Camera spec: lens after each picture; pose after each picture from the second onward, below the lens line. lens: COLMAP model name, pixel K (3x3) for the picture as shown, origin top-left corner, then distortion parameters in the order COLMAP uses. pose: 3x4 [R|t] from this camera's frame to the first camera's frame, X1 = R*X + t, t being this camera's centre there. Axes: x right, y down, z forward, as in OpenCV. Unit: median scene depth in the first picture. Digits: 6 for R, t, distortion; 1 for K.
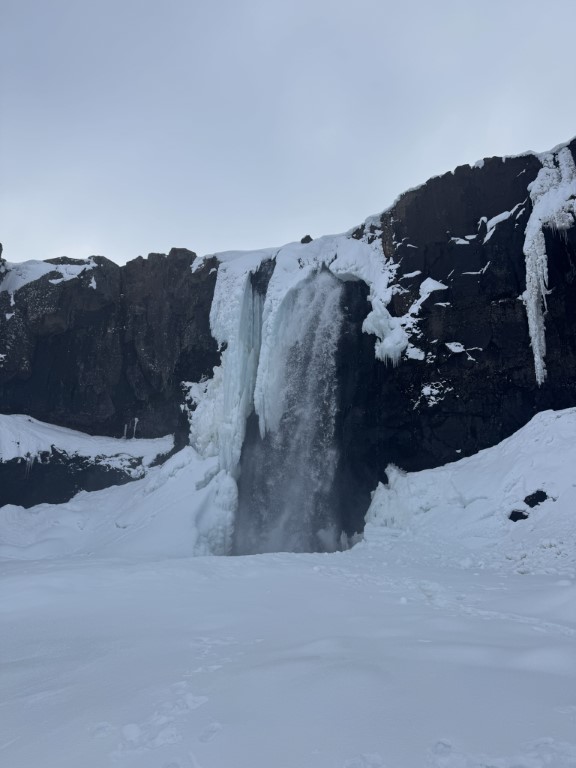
lens RADIAL K [[535.2, 0, 289.7], [0, 535.2, 384.9], [0, 0, 1]] dist [0.155981, -0.305009]
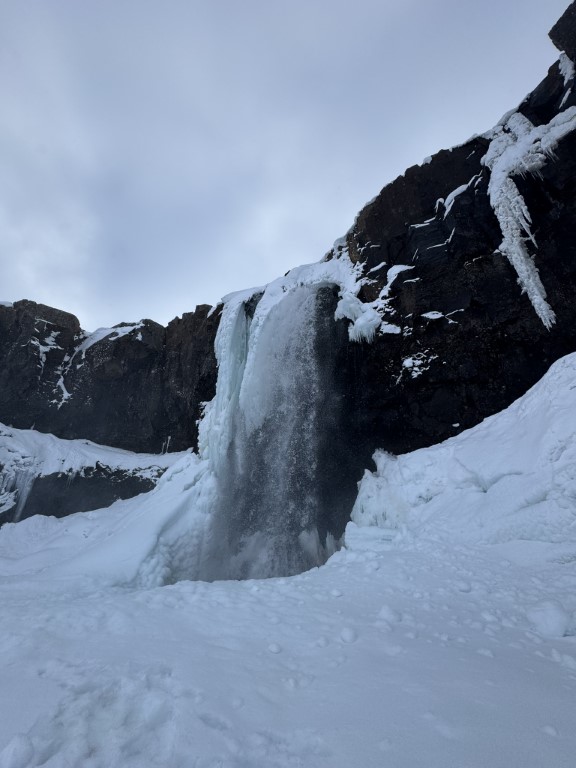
lens RADIAL K [[305.9, 0, 289.2], [0, 305.9, 383.0], [0, 0, 1]] dist [-0.003931, 0.000092]
pose [[0.988104, -0.098956, -0.117723, 0.099784], [0.078349, 0.982609, -0.168345, 0.100108], [0.132334, 0.157119, 0.978673, 0.417860]]
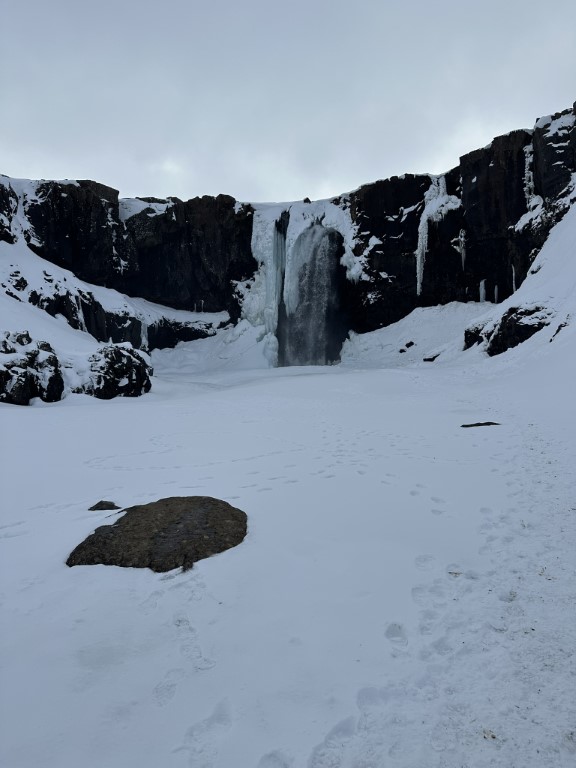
lens RADIAL K [[532.1, 0, 287.2], [0, 532.1, 392.5], [0, 0, 1]] dist [0.115426, -0.220938]
pose [[0.988041, -0.016931, 0.153261, -0.352468], [-0.028341, 0.957079, 0.288439, -0.197780], [-0.151566, -0.289333, 0.945153, -0.940108]]
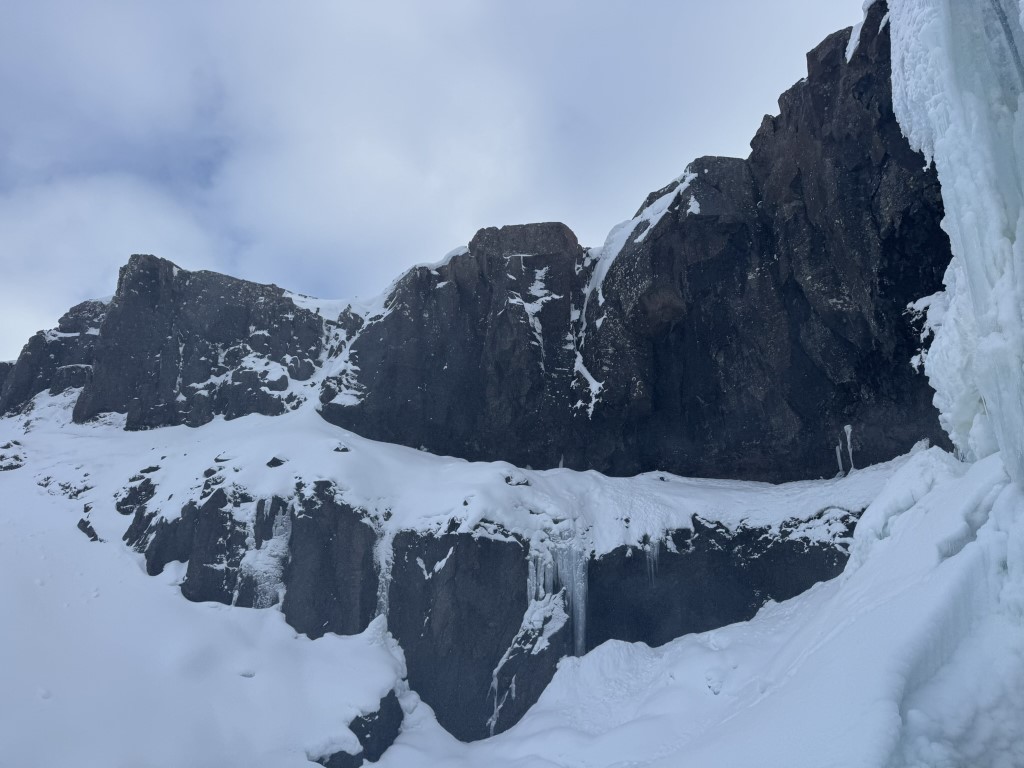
lens RADIAL K [[719.1, 0, 519.3], [0, 719.1, 383.7], [0, 0, 1]] dist [0.045826, -0.055949]
pose [[0.563426, -0.318706, -0.762219, 0.035826], [0.228125, 0.946744, -0.227233, 0.127467], [0.794047, -0.045852, 0.606125, 0.533687]]
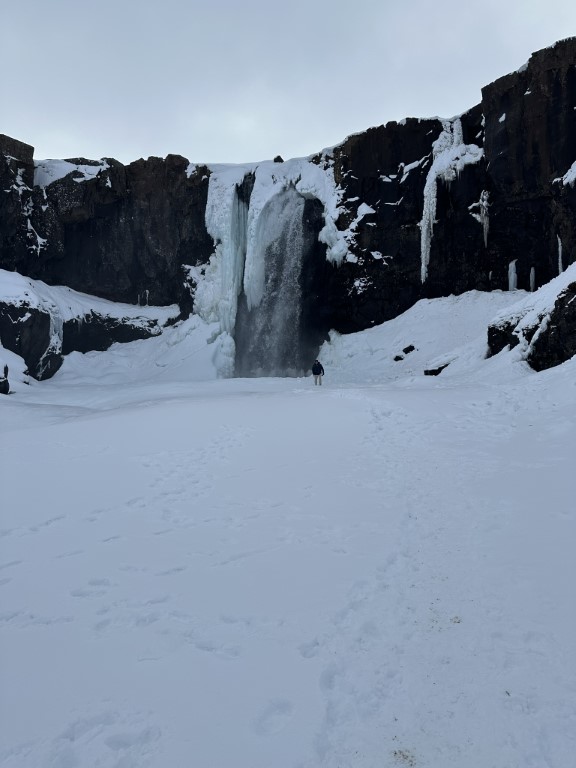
lens RADIAL K [[532.0, 0, 287.1], [0, 532.0, 389.7], [0, 0, 1]] dist [0.115146, -0.216710]
pose [[0.992722, -0.001339, 0.120423, -0.122761], [-0.031805, 0.961522, 0.272882, -0.097323], [-0.116155, -0.274726, 0.954481, -0.492828]]
